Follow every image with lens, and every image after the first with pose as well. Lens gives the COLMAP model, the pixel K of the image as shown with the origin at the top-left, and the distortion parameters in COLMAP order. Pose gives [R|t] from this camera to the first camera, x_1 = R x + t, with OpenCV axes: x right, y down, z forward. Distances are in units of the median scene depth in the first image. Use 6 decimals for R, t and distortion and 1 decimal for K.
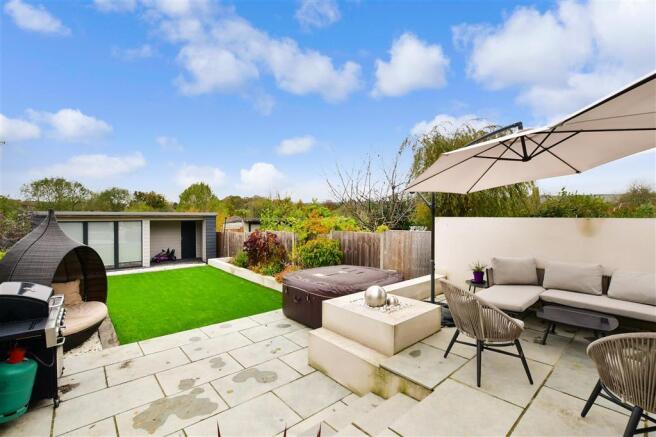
lens RADIAL K [[291.9, 0, 328.0], [0, 291.9, 218.5], [0, 0, 1]] dist [-0.027080, 0.000080]
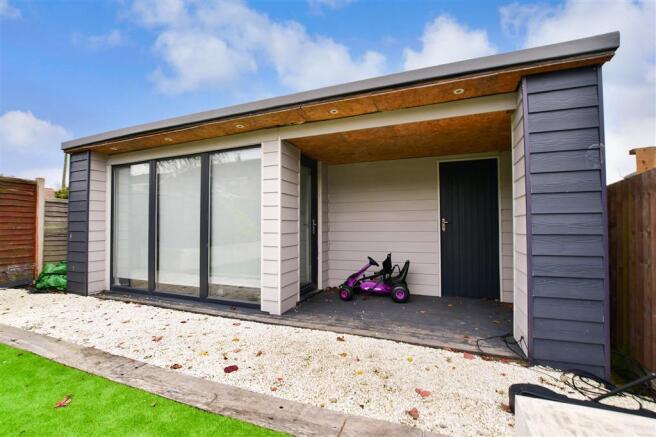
lens RADIAL K [[291.9, 0, 328.0], [0, 291.9, 218.5], [0, 0, 1]] dist [-0.027080, 0.000080]
pose [[0.447736, -0.026329, -0.893778, -0.336759], [-0.003863, 0.999500, -0.031378, 0.079568], [0.894158, 0.017502, 0.447410, 0.858944]]
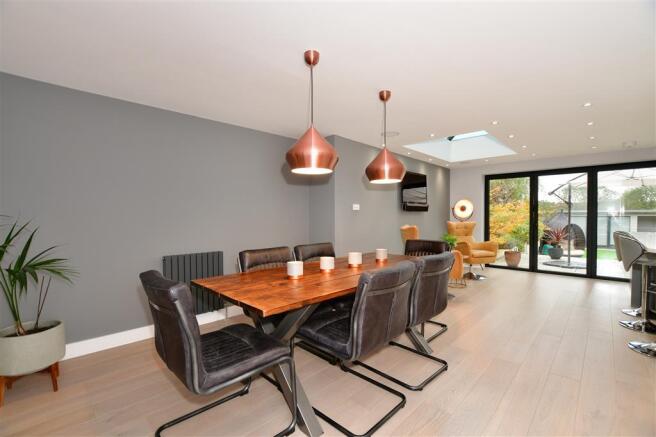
lens RADIAL K [[291.9, 0, 328.0], [0, 291.9, 218.5], [0, 0, 1]] dist [-0.027080, 0.000080]
pose [[0.068448, 0.006312, -0.997635, 0.511950], [-0.007503, 0.999955, 0.005812, 0.018590], [0.997626, 0.007087, 0.068493, -0.435417]]
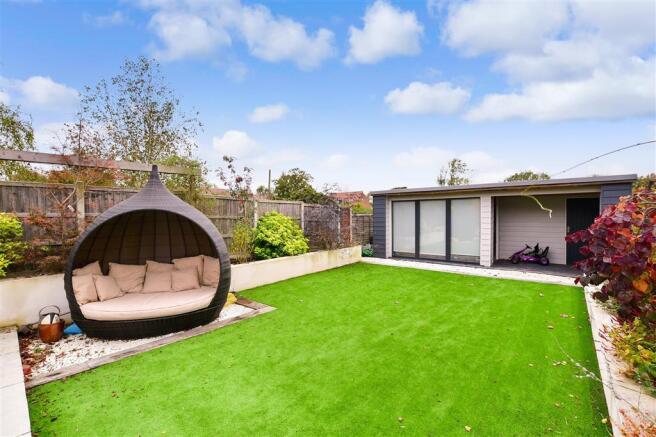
lens RADIAL K [[291.9, 0, 328.0], [0, 291.9, 218.5], [0, 0, 1]] dist [-0.027080, 0.000080]
pose [[0.140121, 0.016035, -0.990005, -0.021976], [0.000723, 0.999867, 0.016297, 0.041839], [0.990134, -0.002999, 0.140091, 0.509866]]
